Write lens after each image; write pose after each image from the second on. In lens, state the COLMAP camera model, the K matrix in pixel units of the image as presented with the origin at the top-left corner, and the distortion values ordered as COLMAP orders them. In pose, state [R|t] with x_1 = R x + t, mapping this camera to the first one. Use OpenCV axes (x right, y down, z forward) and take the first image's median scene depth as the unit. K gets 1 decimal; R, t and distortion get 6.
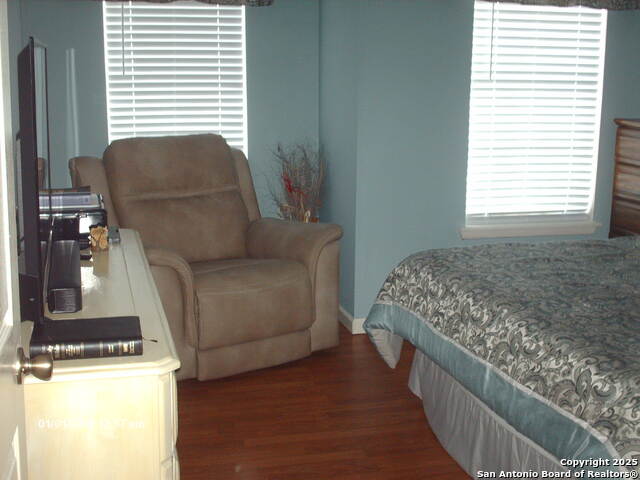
lens RADIAL K [[864.3, 0, 320.0], [0, 864.3, 240.0], [0, 0, 1]] dist [-0.021919, -0.230296]
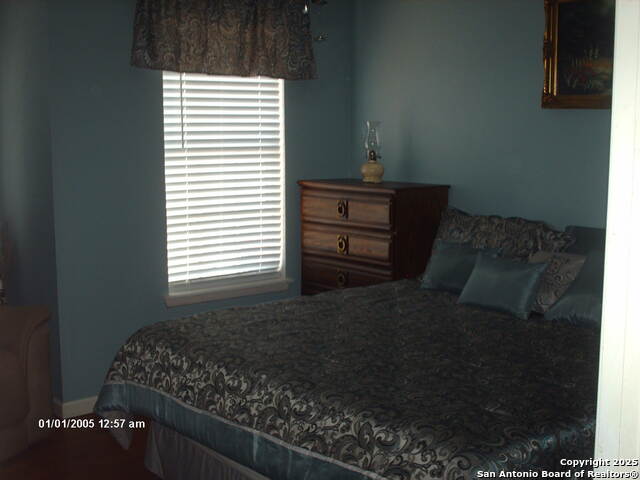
lens RADIAL K [[864.3, 0, 320.0], [0, 864.3, 240.0], [0, 0, 1]] dist [-0.021919, -0.230296]
pose [[0.911483, -0.068555, 0.405585, -0.127403], [0.096685, 0.994096, -0.049253, -0.021645], [-0.399814, 0.084107, 0.912729, 0.023551]]
